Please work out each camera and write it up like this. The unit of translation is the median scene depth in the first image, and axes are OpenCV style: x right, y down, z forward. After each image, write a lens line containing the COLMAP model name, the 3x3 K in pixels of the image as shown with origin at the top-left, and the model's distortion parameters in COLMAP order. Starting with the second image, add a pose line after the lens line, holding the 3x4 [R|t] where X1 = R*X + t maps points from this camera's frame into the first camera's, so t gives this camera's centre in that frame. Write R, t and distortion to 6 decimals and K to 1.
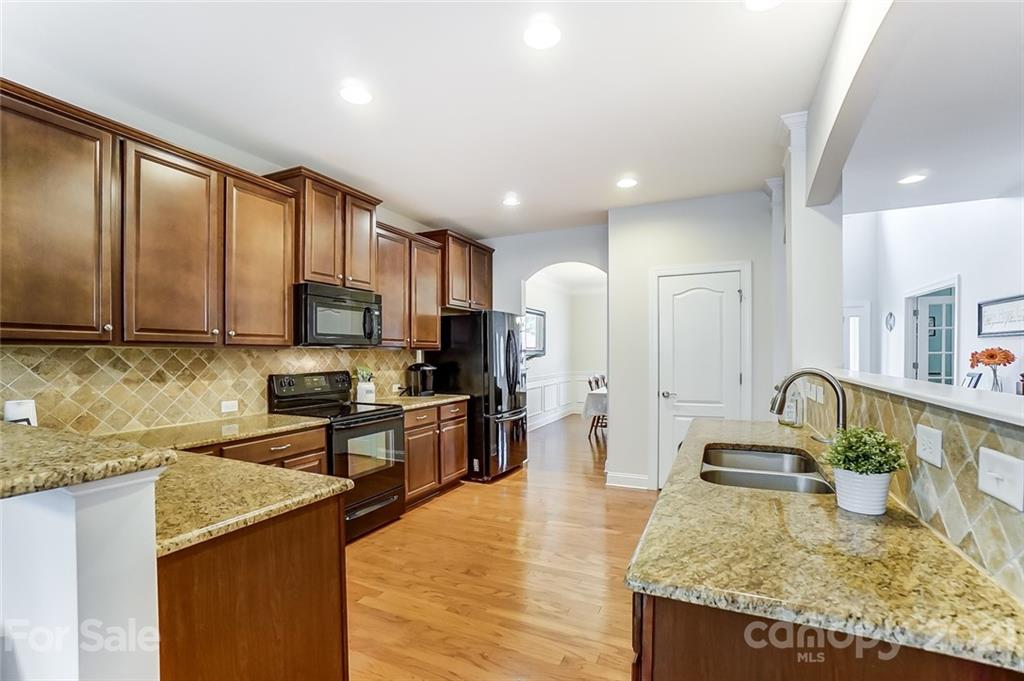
lens RADIAL K [[460.4, 0, 493.6], [0, 460.4, 351.1], [0, 0, 1]] dist [-0.045148, 0.009142]
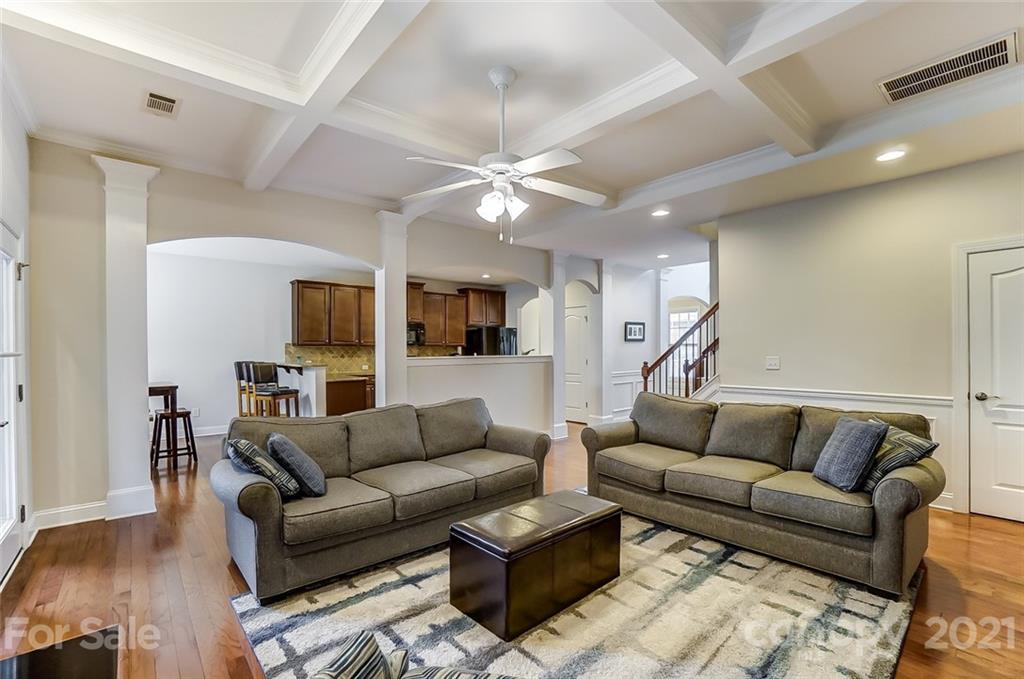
lens RADIAL K [[460.4, 0, 504.5], [0, 460.4, 348.6], [0, 0, 1]] dist [-0.045148, 0.009142]
pose [[0.919144, -0.000202, -0.393922, 1.125046], [0.001842, 0.999991, 0.003784, -0.002180], [0.393917, -0.004203, 0.919136, -1.077872]]
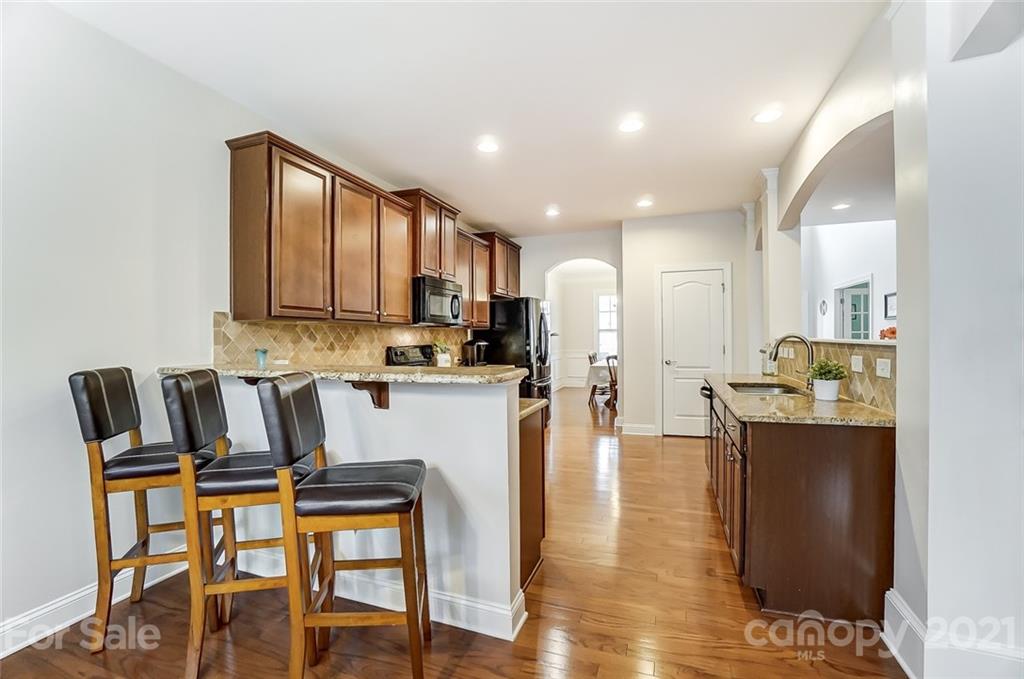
lens RADIAL K [[460.4, 0, 493.7], [0, 460.4, 331.4], [0, 0, 1]] dist [-0.045148, 0.009142]
pose [[0.994472, -0.001268, 0.104991, -0.295044], [0.002217, 0.999958, -0.008927, 0.018625], [-0.104976, 0.009110, 0.994433, -0.289448]]
